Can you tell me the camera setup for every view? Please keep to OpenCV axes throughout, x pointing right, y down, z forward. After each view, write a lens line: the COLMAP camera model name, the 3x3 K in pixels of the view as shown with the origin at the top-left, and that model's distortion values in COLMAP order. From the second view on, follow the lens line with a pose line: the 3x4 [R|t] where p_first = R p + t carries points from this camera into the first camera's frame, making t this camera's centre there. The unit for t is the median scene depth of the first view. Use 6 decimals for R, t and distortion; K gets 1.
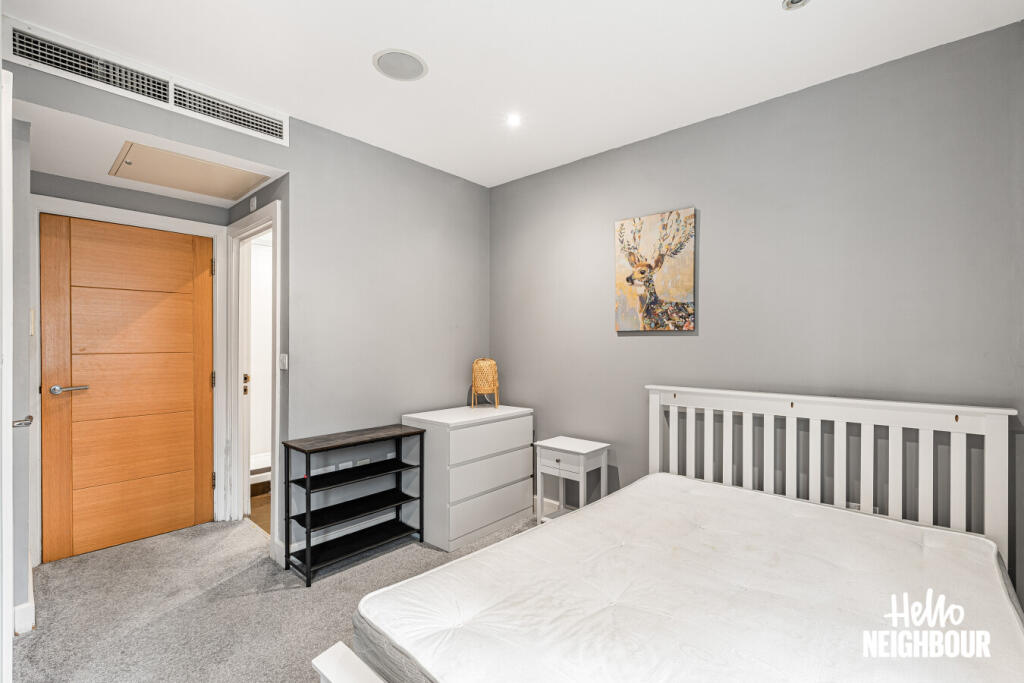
lens RADIAL K [[462.0, 0, 511.3], [0, 462.0, 344.8], [0, 0, 1]] dist [-0.000510, 0.000073]
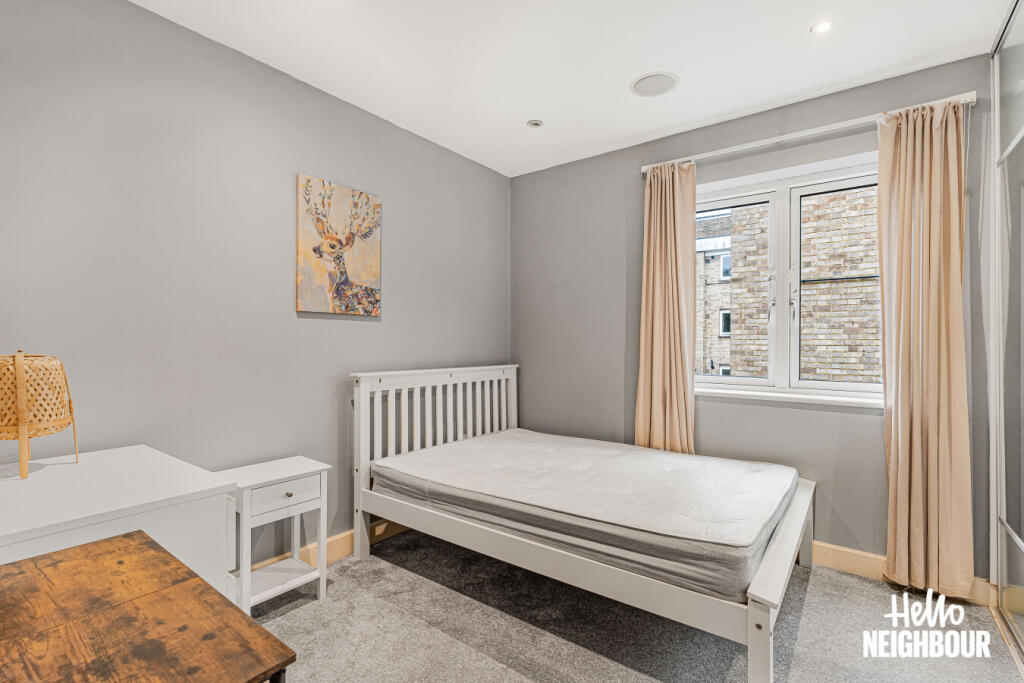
lens RADIAL K [[462.0, 0, 510.9], [0, 462.0, 343.5], [0, 0, 1]] dist [-0.000510, 0.000073]
pose [[-0.079551, -0.005806, 0.996814, -0.630205], [-0.005030, 0.999973, 0.005423, 0.021149], [-0.996818, -0.004583, -0.079578, 0.747056]]
